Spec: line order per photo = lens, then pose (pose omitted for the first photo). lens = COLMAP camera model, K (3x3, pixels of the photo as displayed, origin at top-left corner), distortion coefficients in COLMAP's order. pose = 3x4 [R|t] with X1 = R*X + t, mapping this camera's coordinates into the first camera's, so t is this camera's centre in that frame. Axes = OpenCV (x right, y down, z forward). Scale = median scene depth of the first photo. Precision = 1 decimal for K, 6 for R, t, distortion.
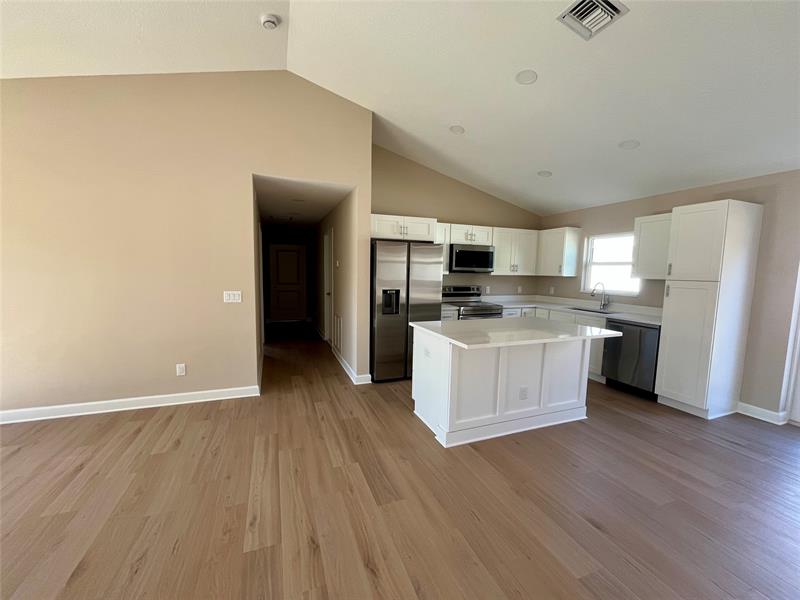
lens RADIAL K [[323.7, 0, 398.6], [0, 323.7, 302.1], [0, 0, 1]] dist [-0.001719, -0.000616]
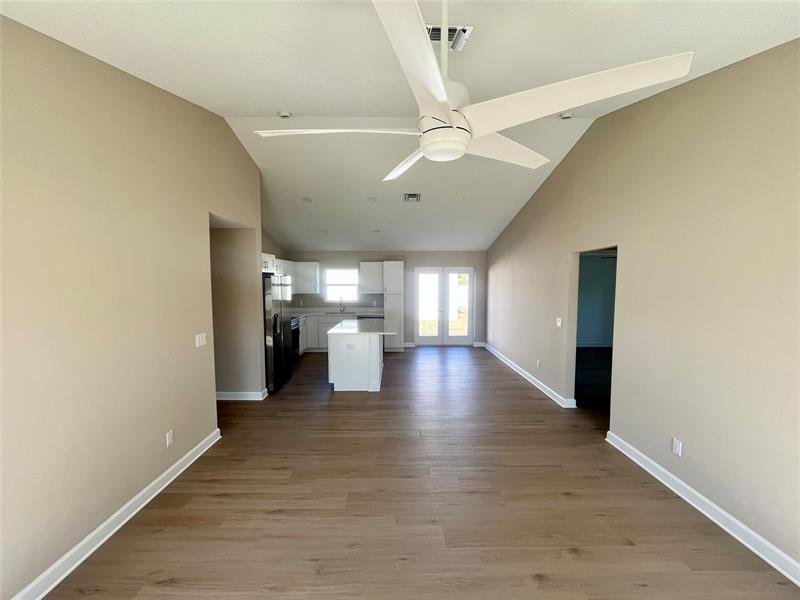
lens RADIAL K [[323.7, 0, 398.6], [0, 323.7, 302.1], [0, 0, 1]] dist [-0.001719, -0.000616]
pose [[0.350587, -0.080431, 0.933070, -0.875509], [0.096856, 0.994077, 0.049298, -0.086373], [-0.931508, 0.073090, 0.356301, 0.102272]]
